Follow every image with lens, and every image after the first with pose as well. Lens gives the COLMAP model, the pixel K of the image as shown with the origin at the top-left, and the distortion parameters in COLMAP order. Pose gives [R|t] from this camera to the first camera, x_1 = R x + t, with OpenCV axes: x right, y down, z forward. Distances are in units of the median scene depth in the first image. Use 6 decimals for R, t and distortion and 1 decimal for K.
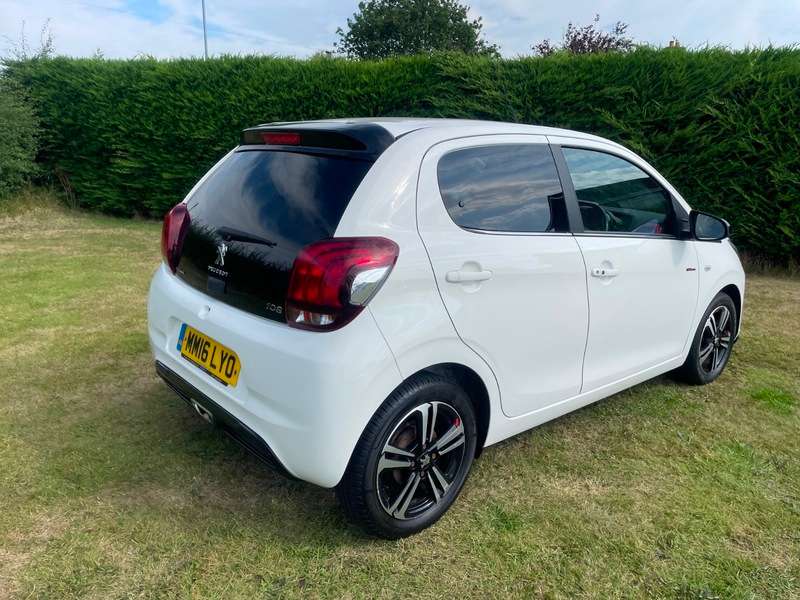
lens RADIAL K [[604.4, 0, 410.5], [0, 604.4, 292.1], [0, 0, 1]] dist [0.086795, -0.113245]
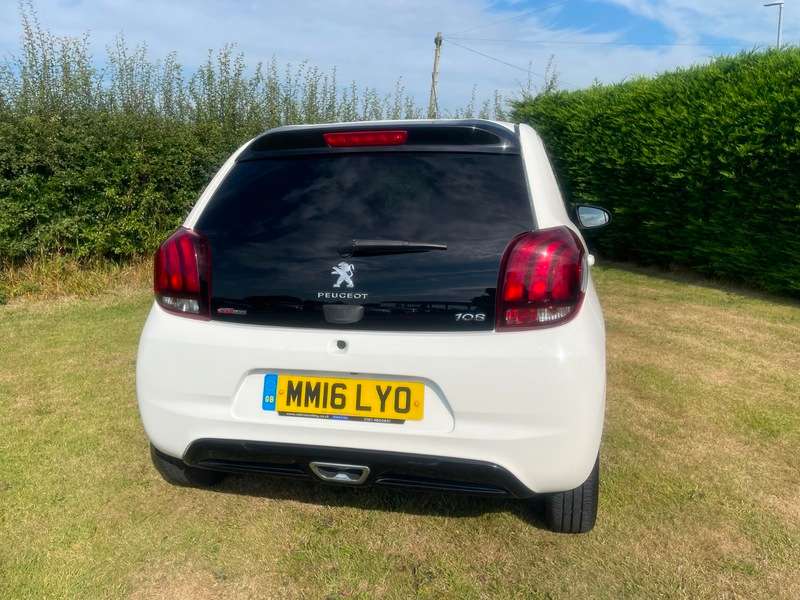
lens RADIAL K [[604.4, 0, 413.9], [0, 604.4, 293.6], [0, 0, 1]] dist [0.086795, -0.113245]
pose [[0.646877, 0.114678, -0.753922, 0.179151], [-0.159058, 0.987174, 0.013683, -0.099370], [0.745822, 0.111067, 0.656821, 0.574834]]
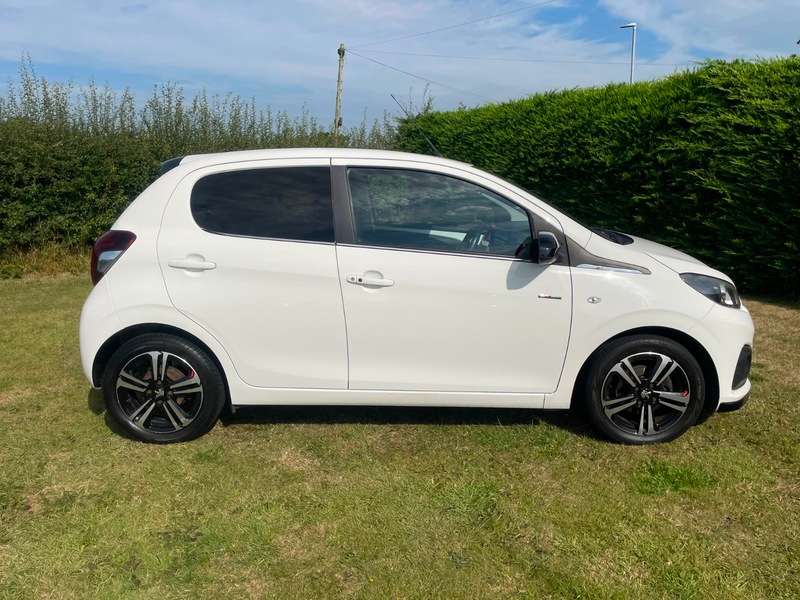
lens RADIAL K [[604.4, 0, 405.9], [0, 604.4, 299.4], [0, 0, 1]] dist [0.086795, -0.113245]
pose [[0.738555, 0.099957, -0.666742, 0.726991], [-0.127138, 0.991854, 0.007867, -0.011134], [0.662097, 0.078958, 0.745247, 0.162944]]
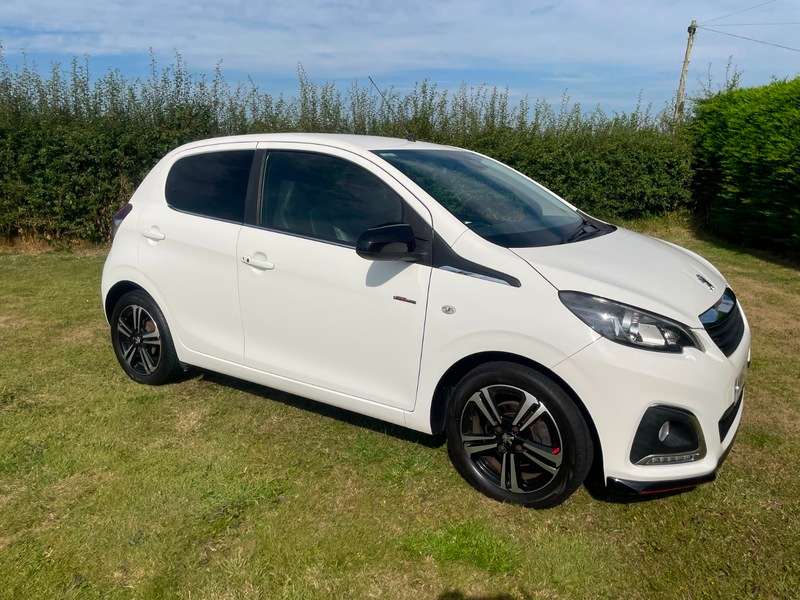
lens RADIAL K [[604.4, 0, 410.5], [0, 604.4, 288.0], [0, 0, 1]] dist [0.086795, -0.113245]
pose [[0.258665, 0.158292, -0.952909, 0.964867], [-0.216632, 0.970861, 0.102469, -0.106867], [0.941362, 0.179925, 0.285419, 0.639488]]
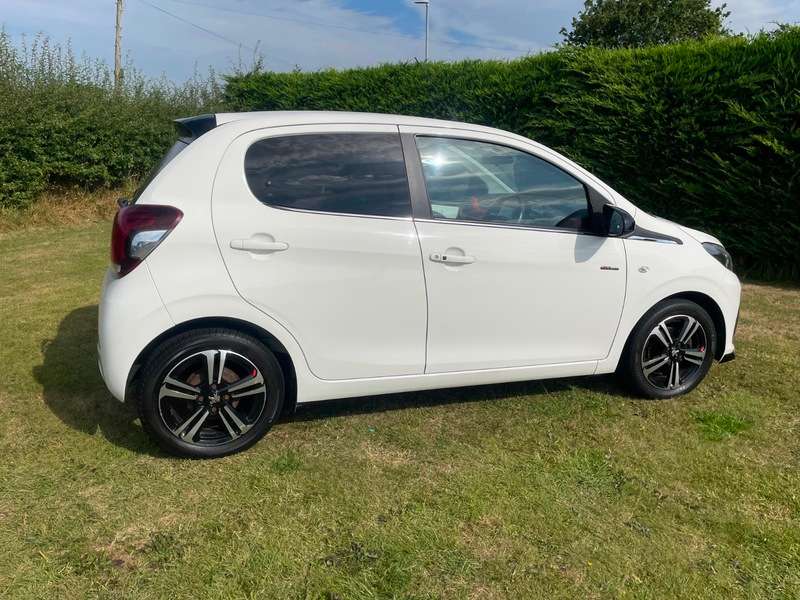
lens RADIAL K [[604.4, 0, 402.8], [0, 604.4, 294.6], [0, 0, 1]] dist [0.086795, -0.113245]
pose [[0.924497, 0.085806, -0.371405, 0.418966], [-0.086644, 0.996134, 0.014465, 0.013786], [0.371211, 0.018808, 0.928358, 0.015680]]
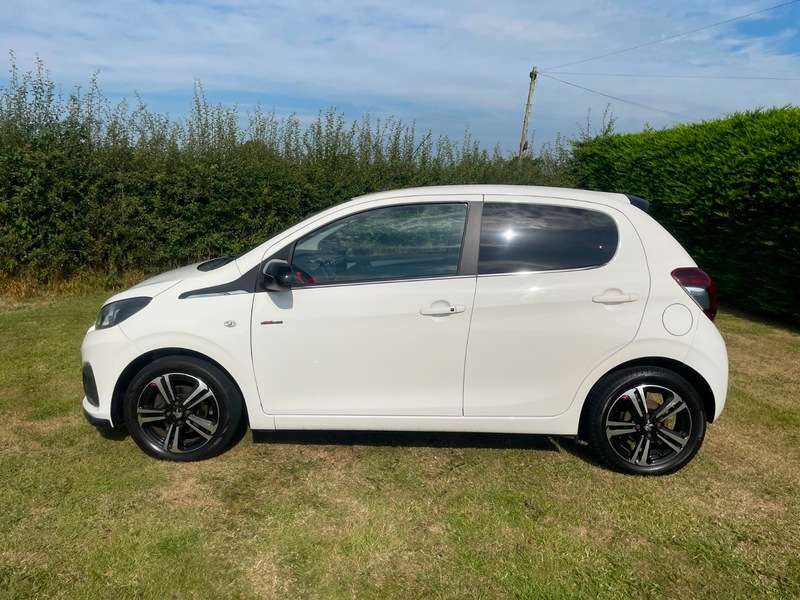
lens RADIAL K [[604.4, 0, 410.1], [0, 604.4, 298.6], [0, 0, 1]] dist [0.086795, -0.113245]
pose [[0.503807, 0.124932, -0.854734, 0.685830], [-0.207673, 0.977983, 0.020538, -0.087376], [0.838481, 0.167159, 0.518659, 0.404988]]
